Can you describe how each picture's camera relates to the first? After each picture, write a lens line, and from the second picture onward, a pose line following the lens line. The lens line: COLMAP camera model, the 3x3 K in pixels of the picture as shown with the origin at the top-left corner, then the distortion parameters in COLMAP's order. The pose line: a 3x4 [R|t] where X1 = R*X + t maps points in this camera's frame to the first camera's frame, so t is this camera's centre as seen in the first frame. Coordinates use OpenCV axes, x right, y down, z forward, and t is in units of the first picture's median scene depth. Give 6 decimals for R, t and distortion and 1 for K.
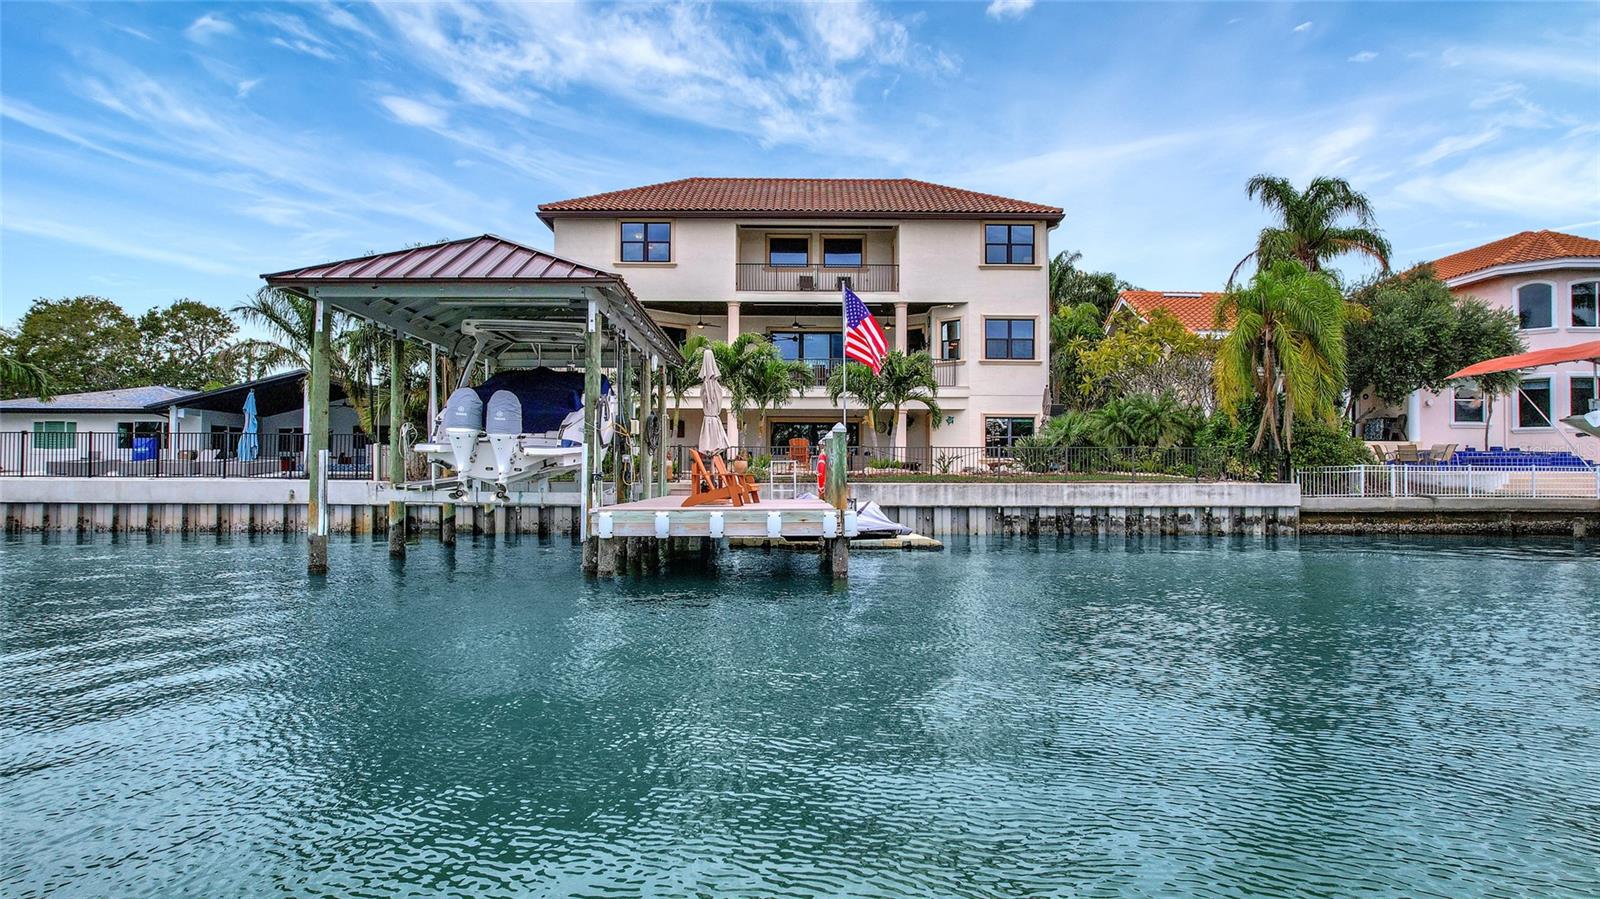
lens RADIAL K [[1040.0, 0, 800.0], [0, 1040.0, 449.5], [0, 0, 1]] dist [-0.036431, -0.000099]
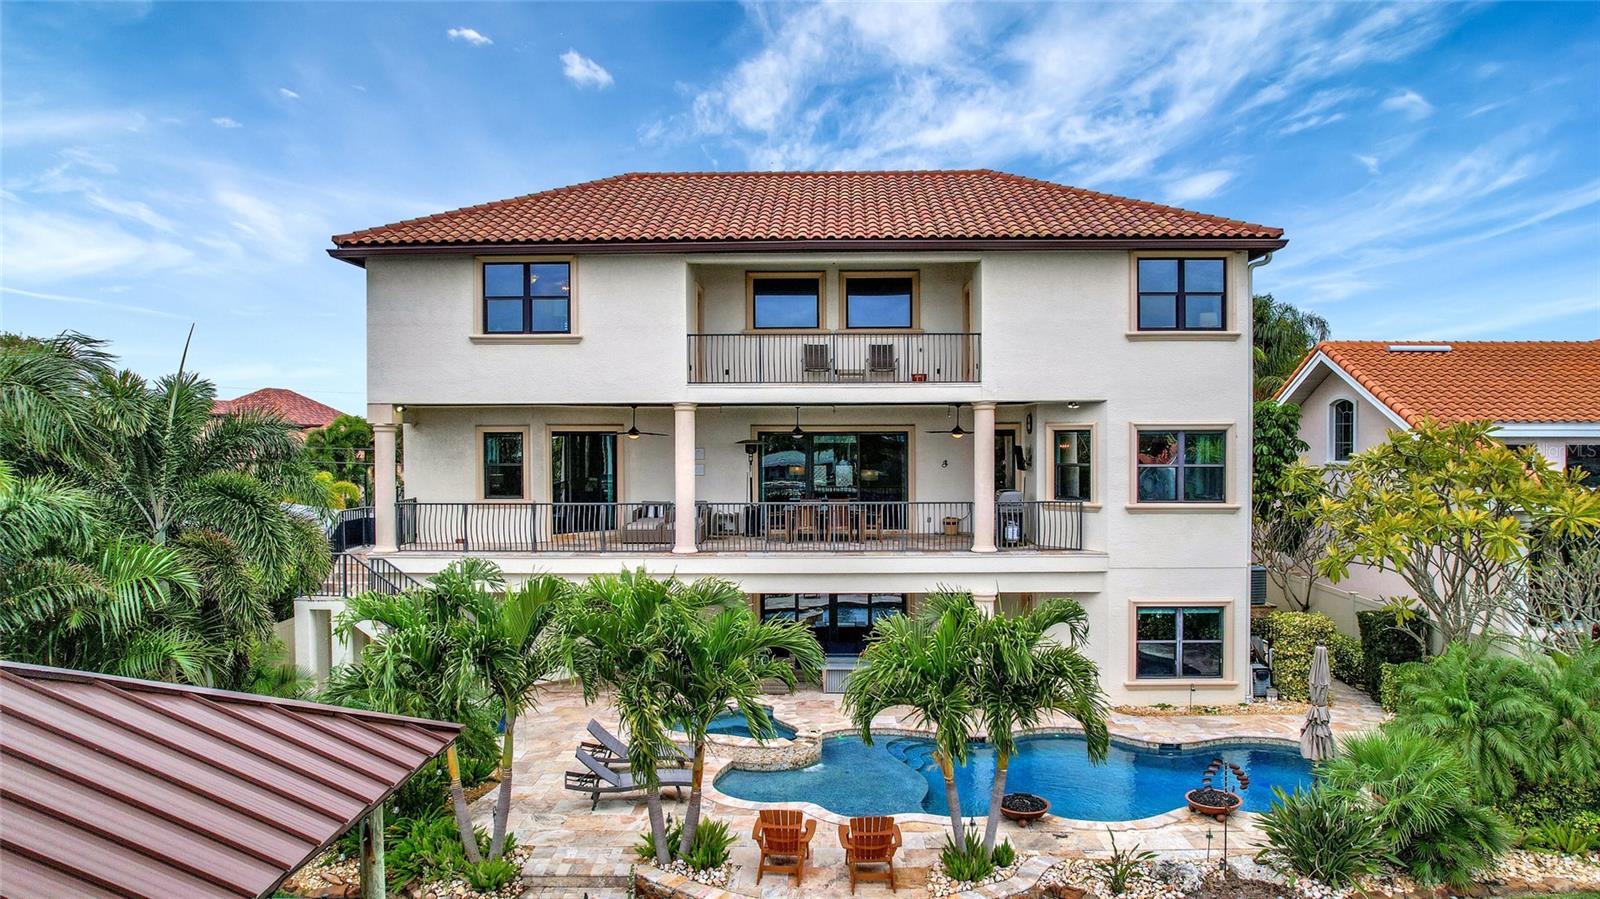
lens RADIAL K [[1040.0, 0, 800.0], [0, 1040.0, 449.5], [0, 0, 1]] dist [-0.036431, -0.000099]
pose [[0.999533, -0.006560, -0.029857, 0.014821], [0.007647, 0.999306, 0.036447, -0.136248], [0.029598, -0.036659, 0.998889, 0.438829]]
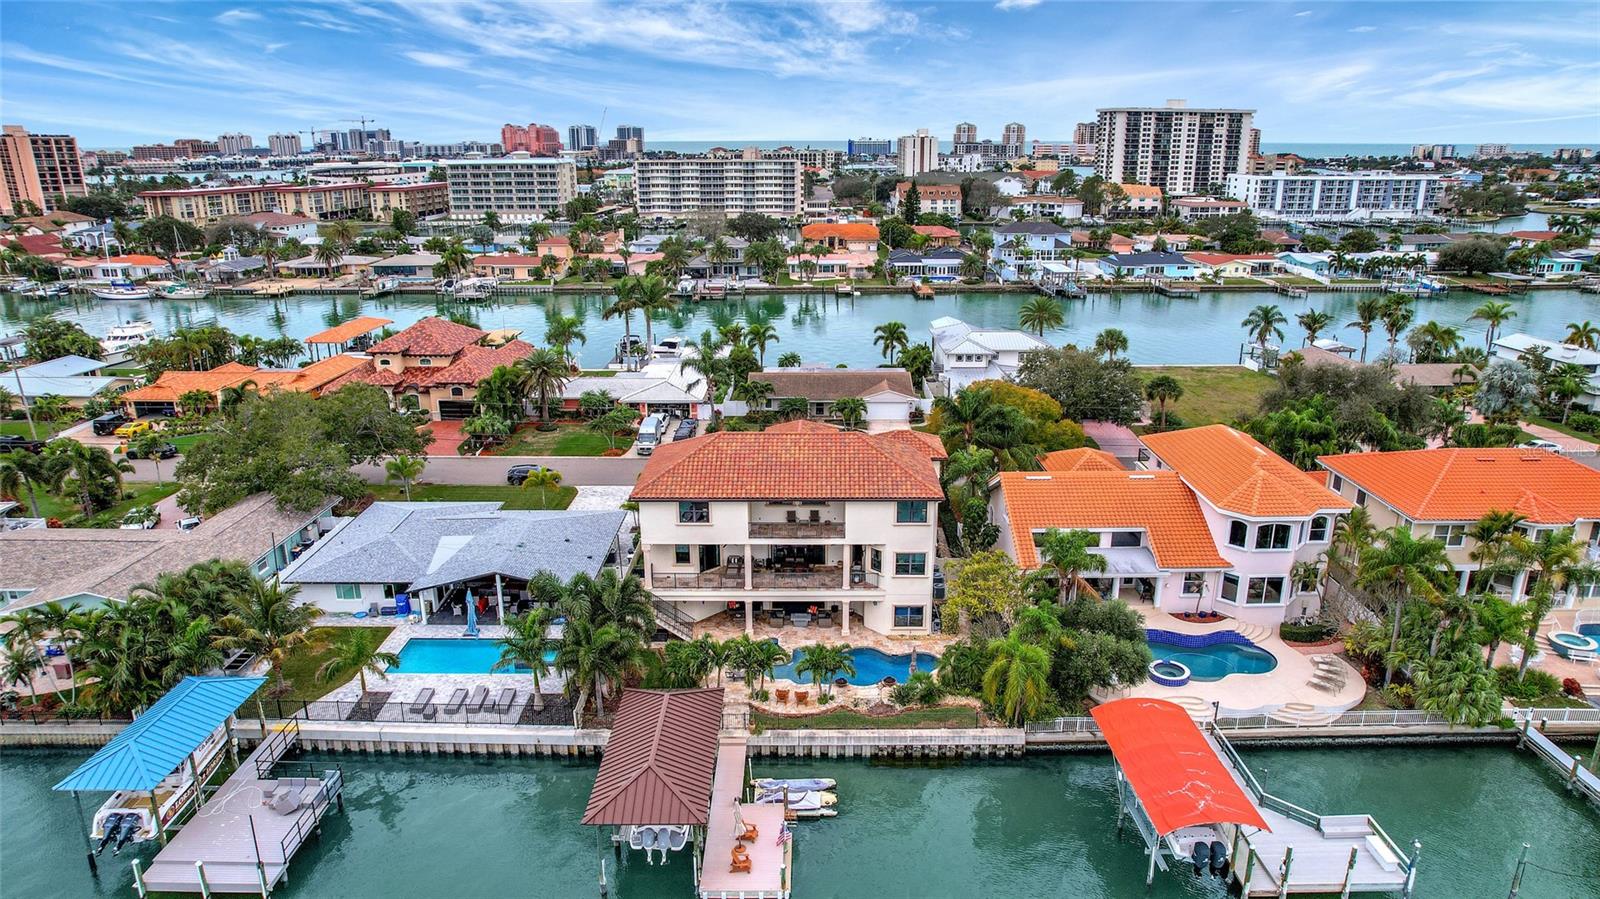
lens RADIAL K [[1040.0, 0, 800.0], [0, 1040.0, 449.5], [0, 0, 1]] dist [-0.036431, -0.000099]
pose [[0.999849, -0.001709, -0.017313, 0.050930], [0.007005, 0.950478, 0.310712, -0.808680], [0.015925, -0.310786, 0.950346, -0.557065]]
